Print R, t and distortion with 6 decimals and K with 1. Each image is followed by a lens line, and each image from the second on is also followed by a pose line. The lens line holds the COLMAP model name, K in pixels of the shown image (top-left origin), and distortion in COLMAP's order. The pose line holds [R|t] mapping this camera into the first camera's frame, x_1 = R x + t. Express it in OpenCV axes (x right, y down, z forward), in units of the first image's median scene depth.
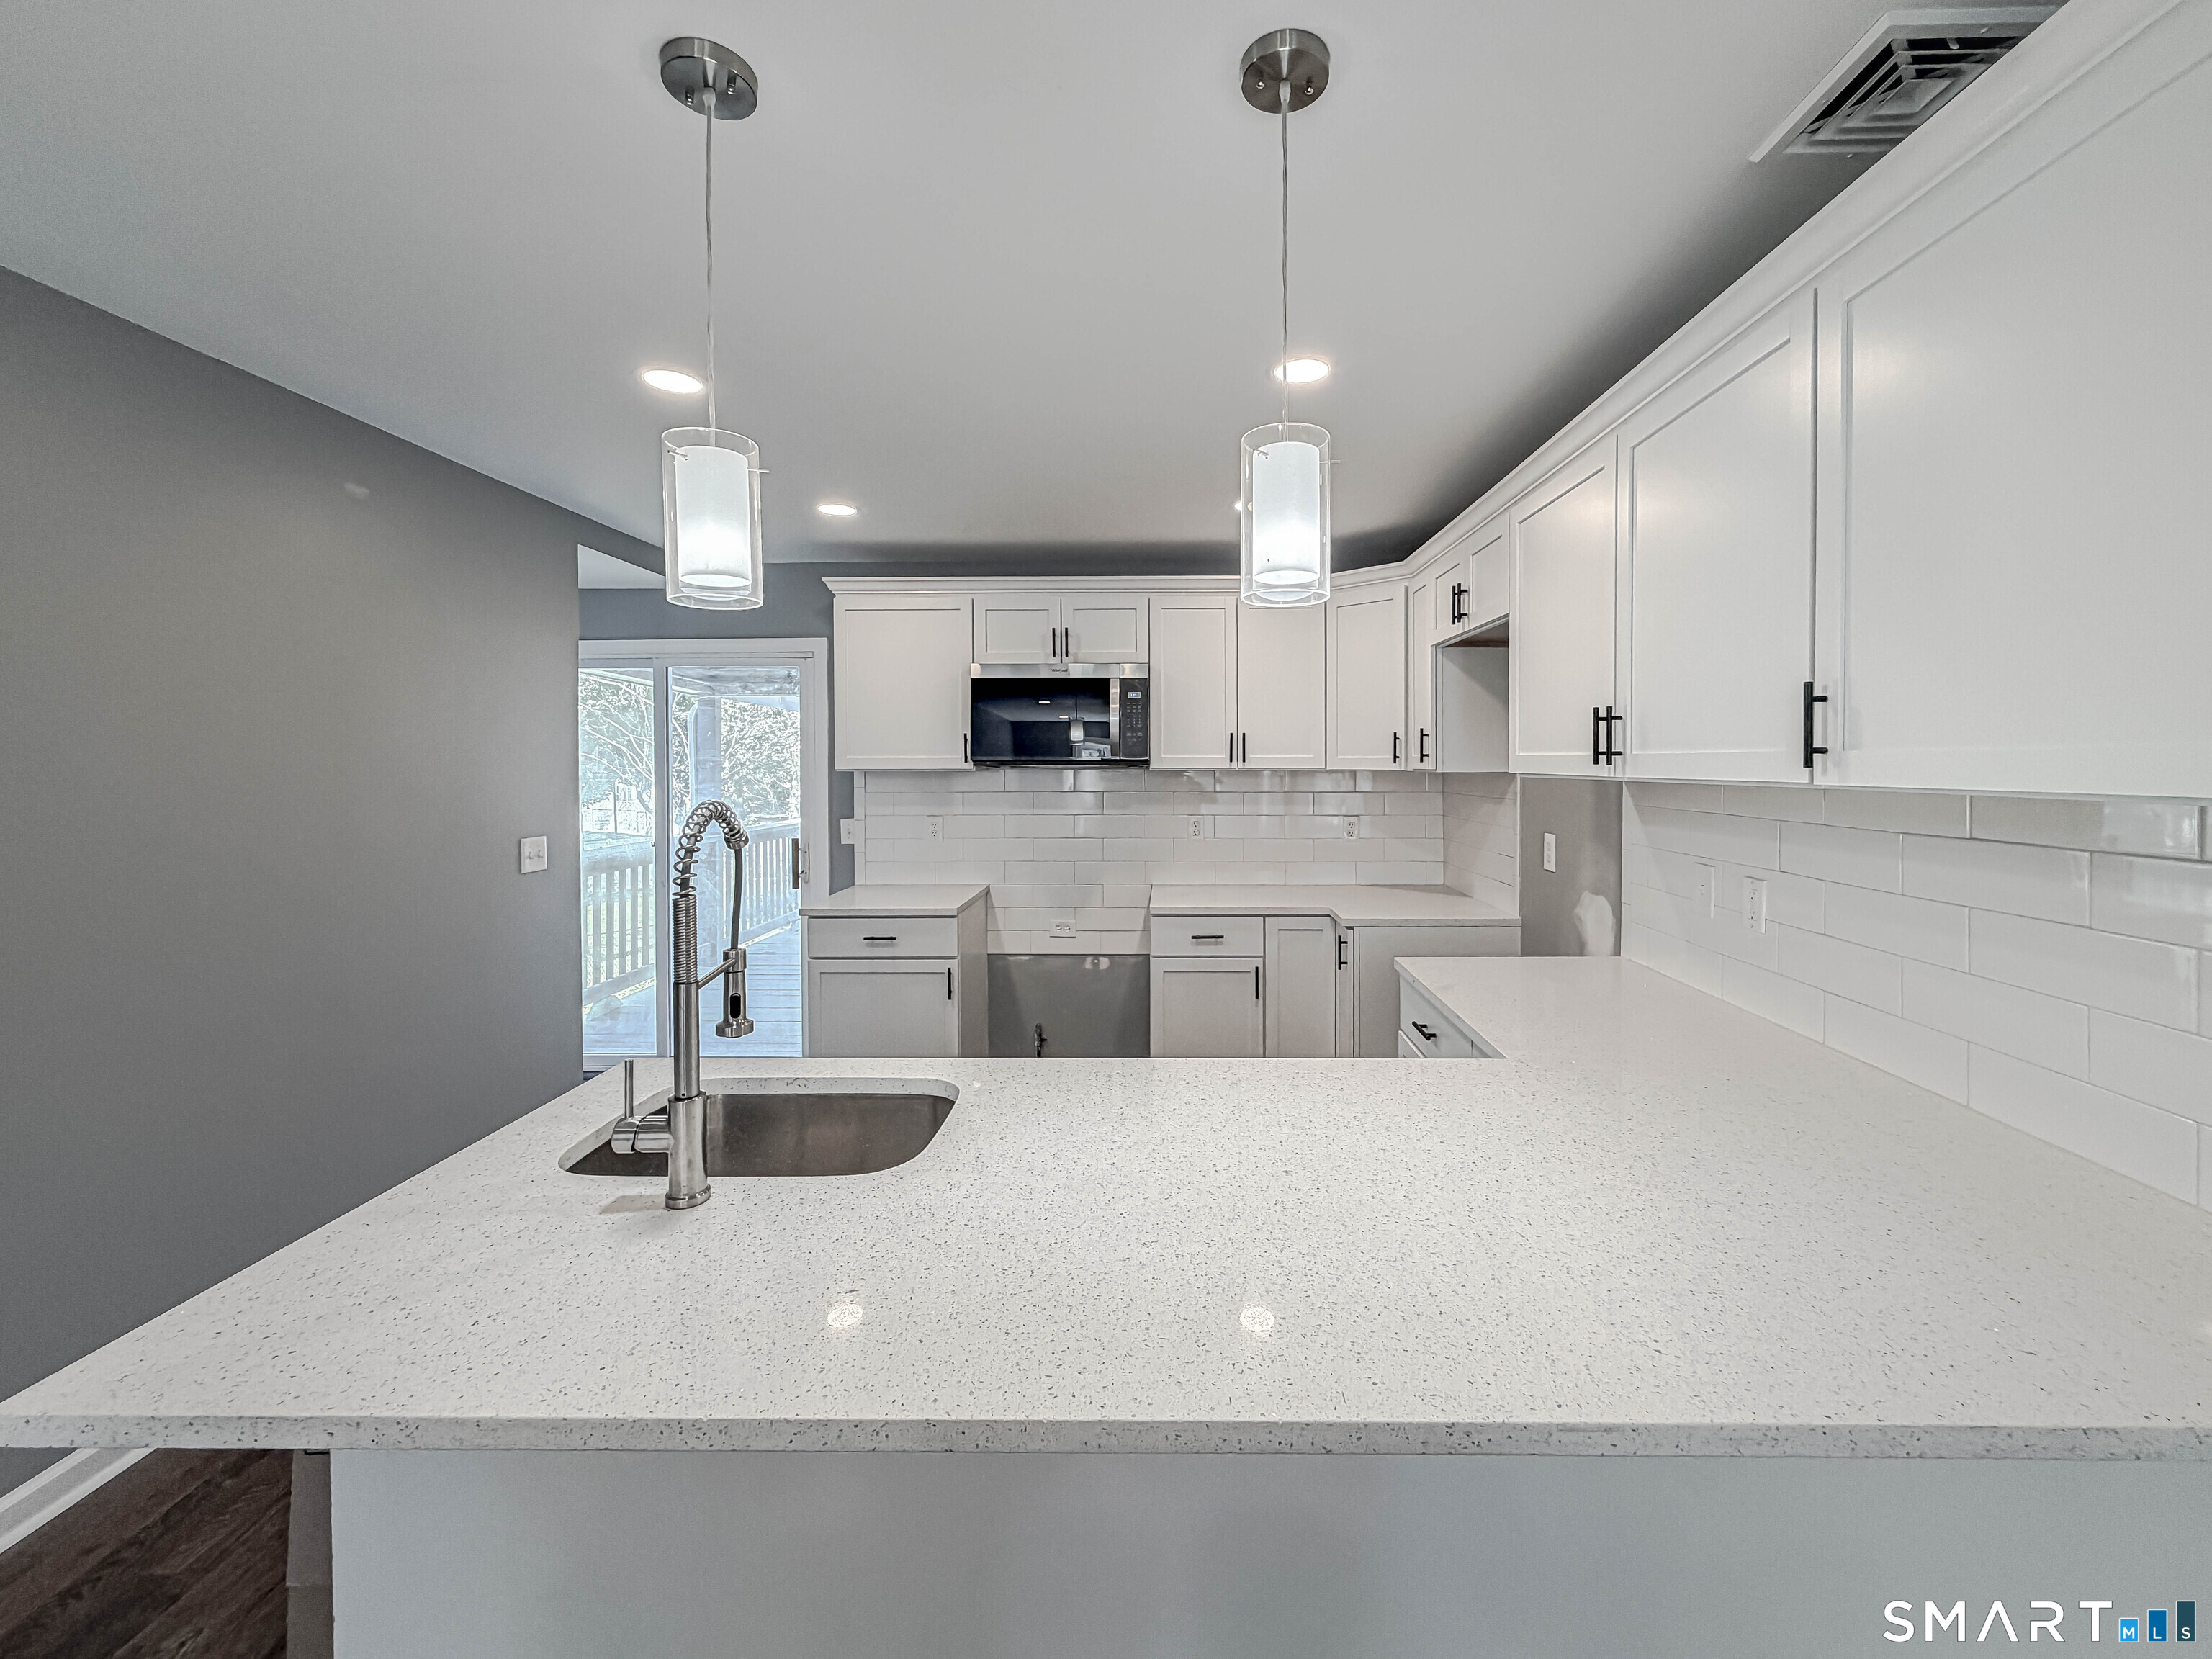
lens RADIAL K [[923.1, 0, 1139.6], [0, 923.1, 772.3], [0, 0, 1]] dist [-0.011220, 0.000601]
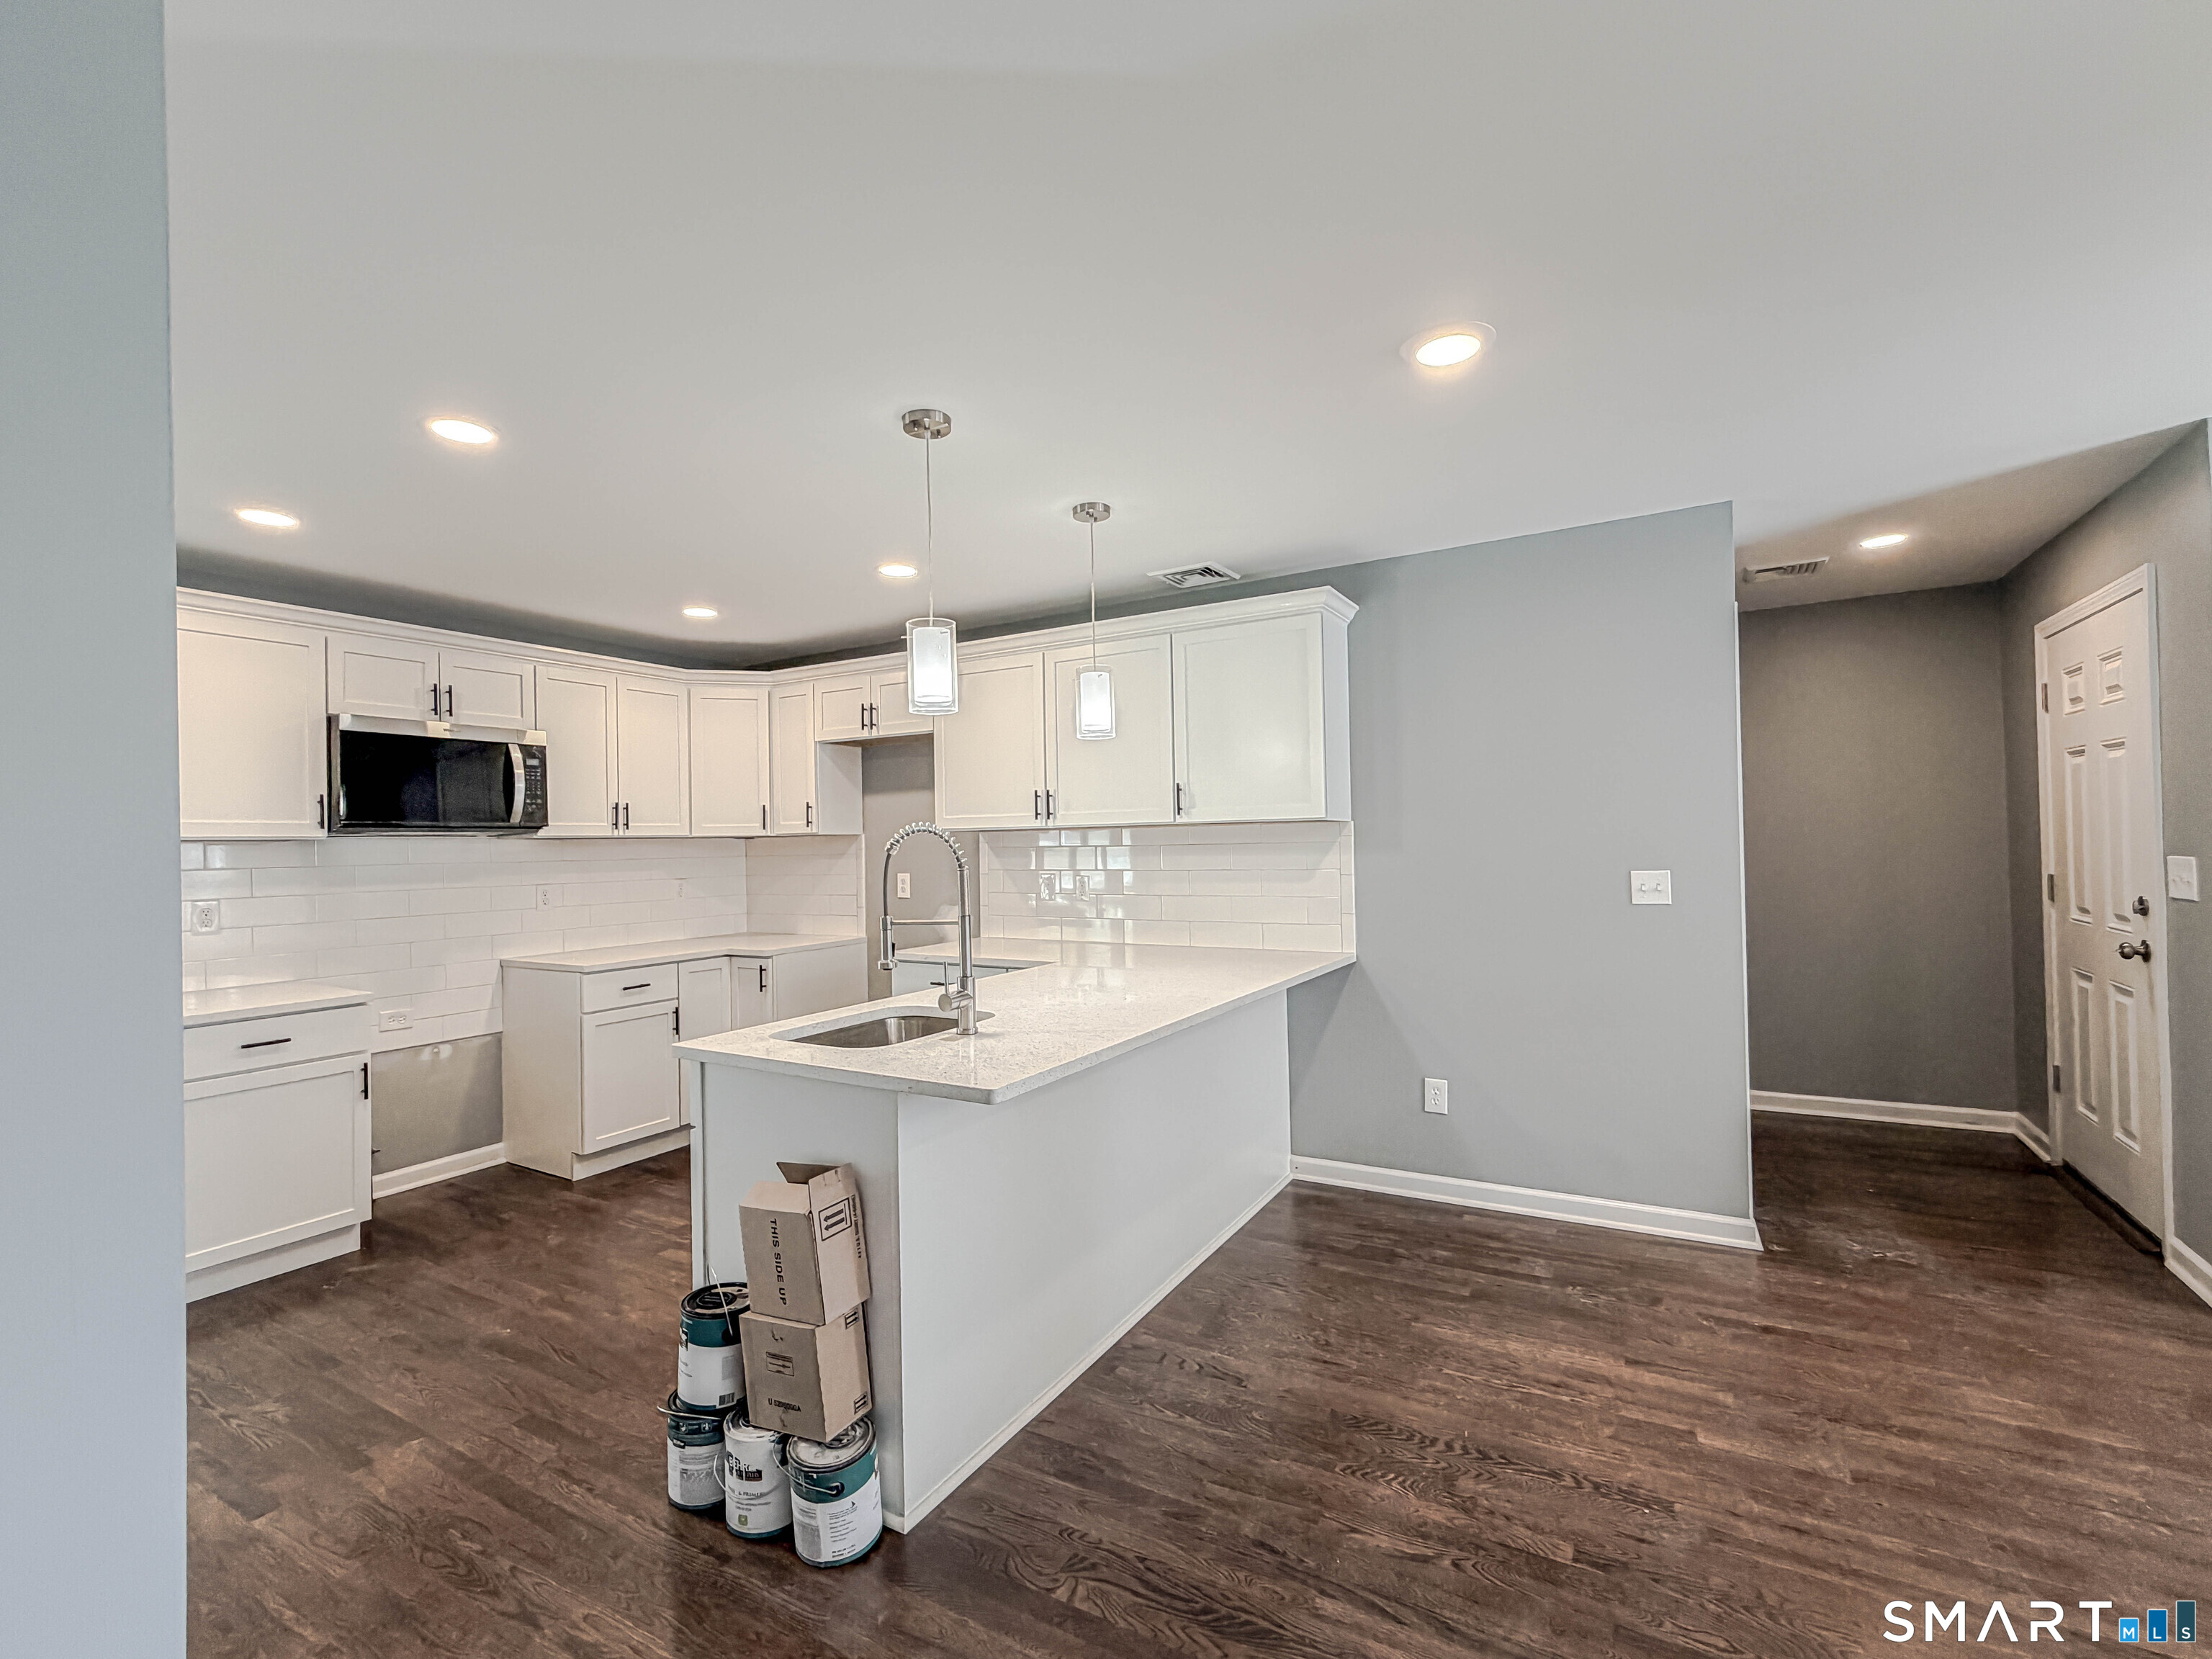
lens RADIAL K [[980.9, 0, 1147.1], [0, 980.9, 828.9], [0, 0, 1]] dist [-0.029398, 0.001668]
pose [[0.464251, 0.004212, 0.885694, -0.638150], [0.029909, 0.999344, -0.020430, 0.030846], [-0.885199, 0.035975, 0.463820, -0.081040]]
